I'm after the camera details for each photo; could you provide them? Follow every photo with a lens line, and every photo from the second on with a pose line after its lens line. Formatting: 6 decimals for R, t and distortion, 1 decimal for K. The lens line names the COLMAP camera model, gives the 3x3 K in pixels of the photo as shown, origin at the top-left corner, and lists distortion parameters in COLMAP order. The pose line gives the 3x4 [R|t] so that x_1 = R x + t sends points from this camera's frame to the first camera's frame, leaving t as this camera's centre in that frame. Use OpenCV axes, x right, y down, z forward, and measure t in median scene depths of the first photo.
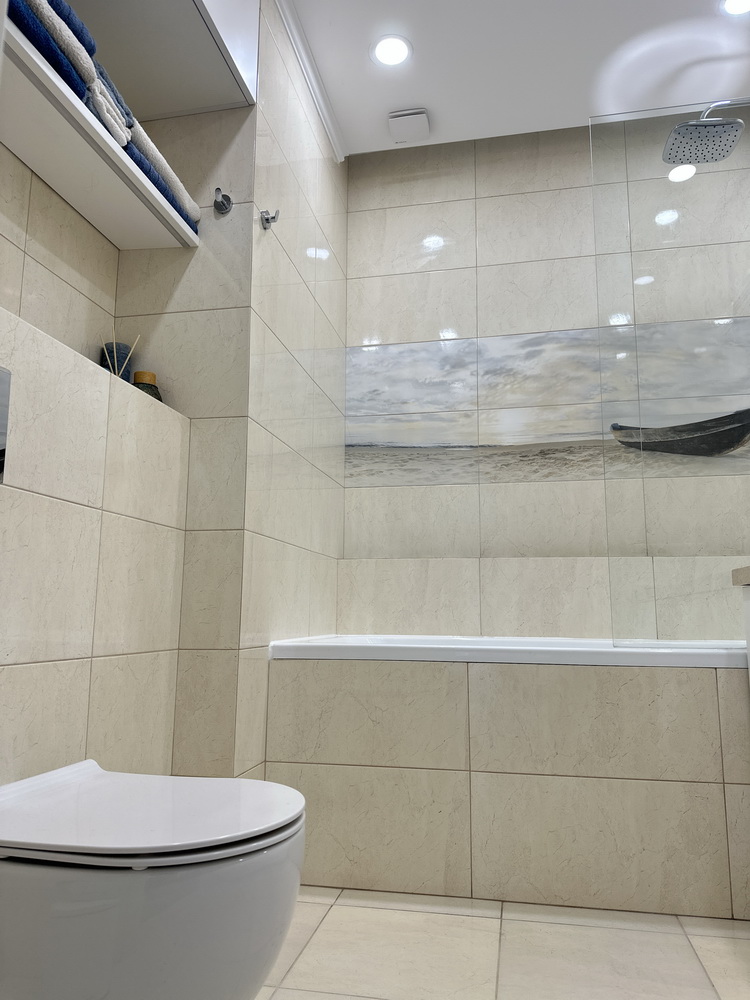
lens RADIAL K [[721.7, 0, 375.7], [0, 721.7, 503.1], [0, 0, 1]] dist [0.045630, -0.049891]
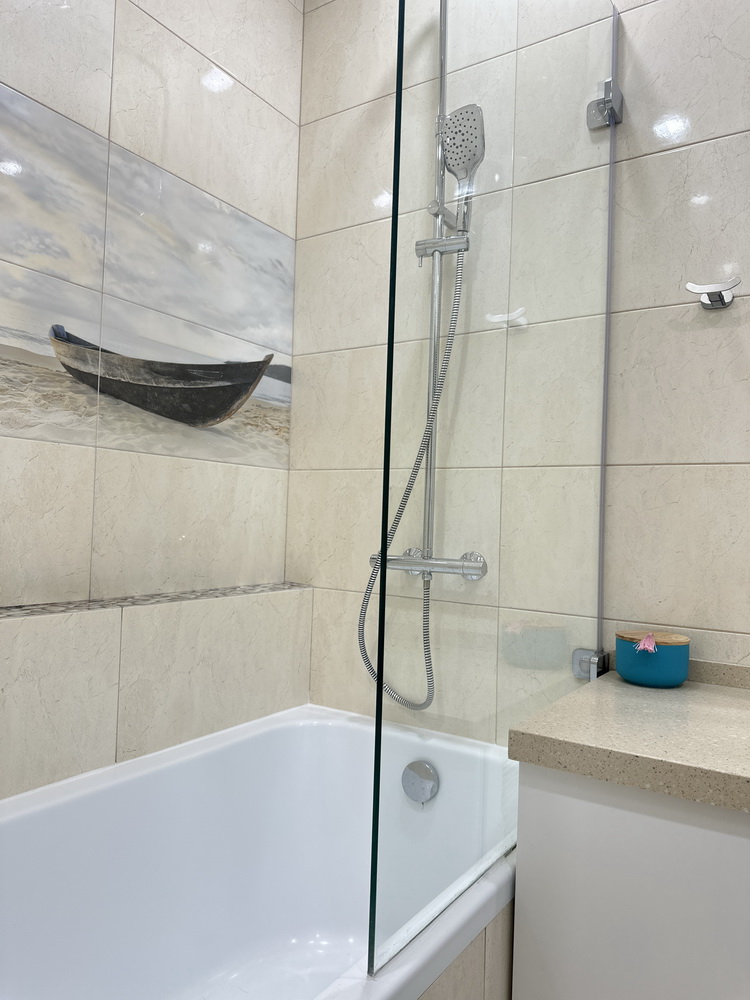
lens RADIAL K [[721.7, 0, 375.7], [0, 721.7, 503.1], [0, 0, 1]] dist [0.045630, -0.049891]
pose [[0.375239, 0.034890, 0.926271, -0.036959], [-0.179887, 0.983034, 0.035846, -0.048993], [-0.909305, -0.180074, 0.375149, 0.609482]]
